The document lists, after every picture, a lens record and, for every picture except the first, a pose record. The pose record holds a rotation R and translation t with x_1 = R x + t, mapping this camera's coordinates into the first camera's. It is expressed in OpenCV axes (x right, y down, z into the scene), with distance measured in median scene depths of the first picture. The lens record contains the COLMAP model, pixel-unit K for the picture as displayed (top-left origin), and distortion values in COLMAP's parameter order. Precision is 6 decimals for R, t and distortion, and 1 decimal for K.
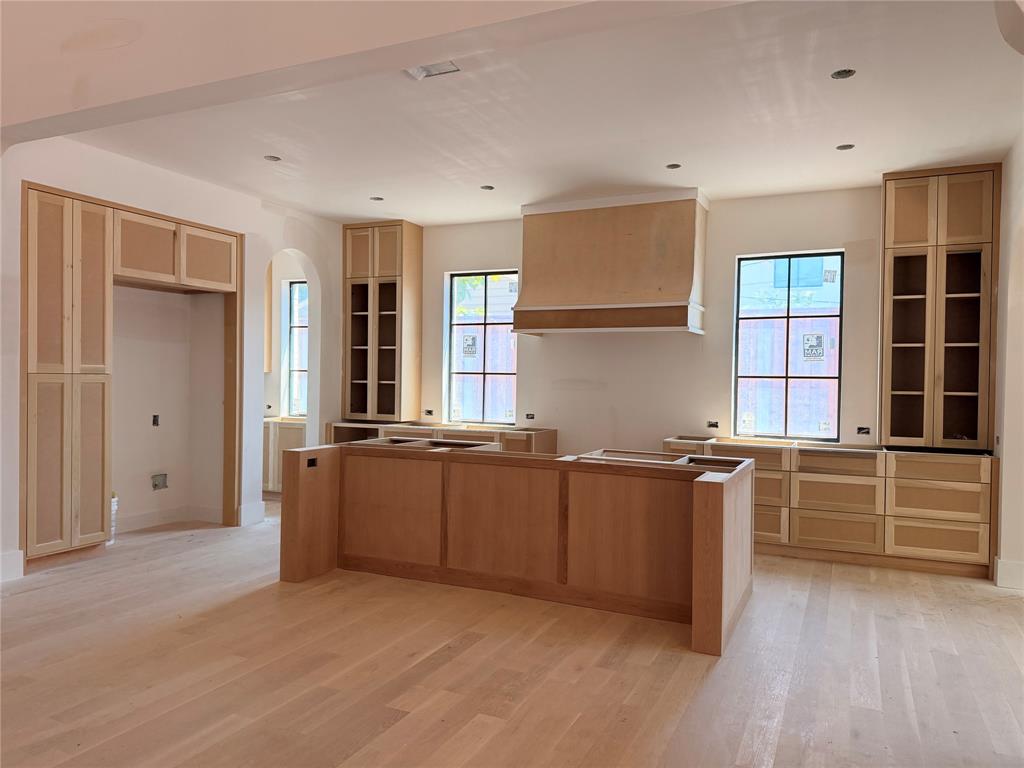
lens RADIAL K [[734.3, 0, 515.3], [0, 734.3, 387.5], [0, 0, 1]] dist [0.042684, -0.047405]
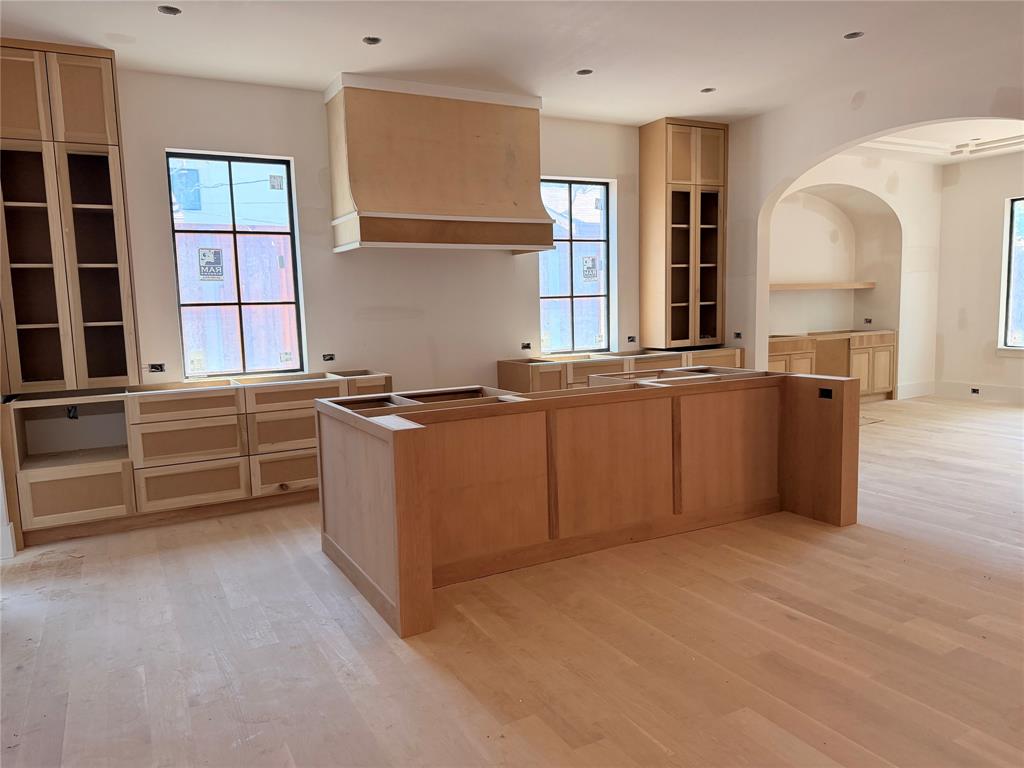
lens RADIAL K [[734.3, 0, 513.5], [0, 734.3, 381.2], [0, 0, 1]] dist [0.042684, -0.047405]
pose [[0.586900, -0.114016, 0.801592, -0.637580], [0.052921, 0.993320, 0.102540, -0.006109], [-0.807928, -0.017759, 0.589013, 0.500861]]
